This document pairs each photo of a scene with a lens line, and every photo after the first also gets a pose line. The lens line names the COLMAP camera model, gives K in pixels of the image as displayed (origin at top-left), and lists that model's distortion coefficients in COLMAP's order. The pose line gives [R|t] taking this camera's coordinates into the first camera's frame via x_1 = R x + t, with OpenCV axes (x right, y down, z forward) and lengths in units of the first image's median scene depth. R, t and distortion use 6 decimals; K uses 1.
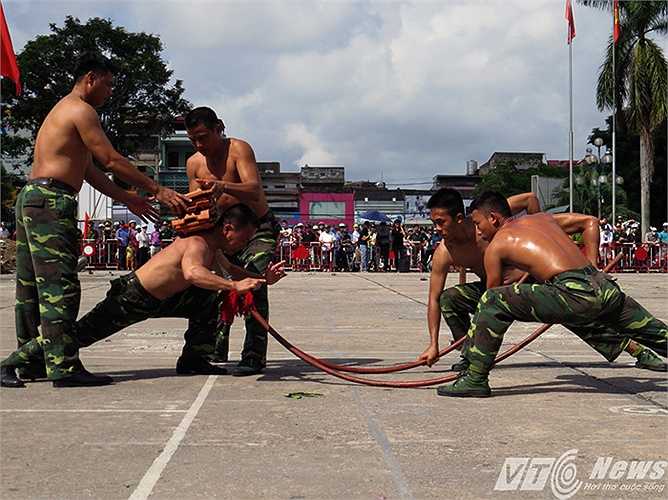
lens RADIAL K [[1272.3, 0, 303.8], [0, 1272.3, 250.5], [0, 0, 1]] dist [-0.108405, -0.034342]
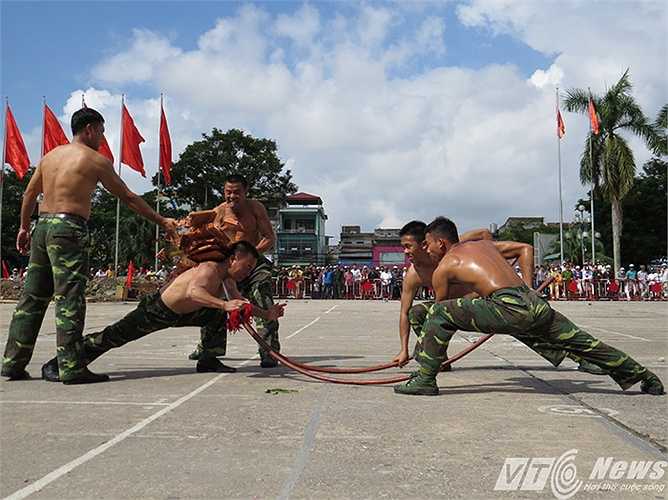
lens RADIAL K [[820.5, 0, 311.7], [0, 820.5, 219.3], [0, 0, 1]] dist [-0.013683, -0.047783]
pose [[0.994067, -0.008911, -0.108401, 0.097227], [-0.000462, 0.996284, -0.086132, 0.015961], [0.108766, 0.085671, 0.990369, 0.189340]]
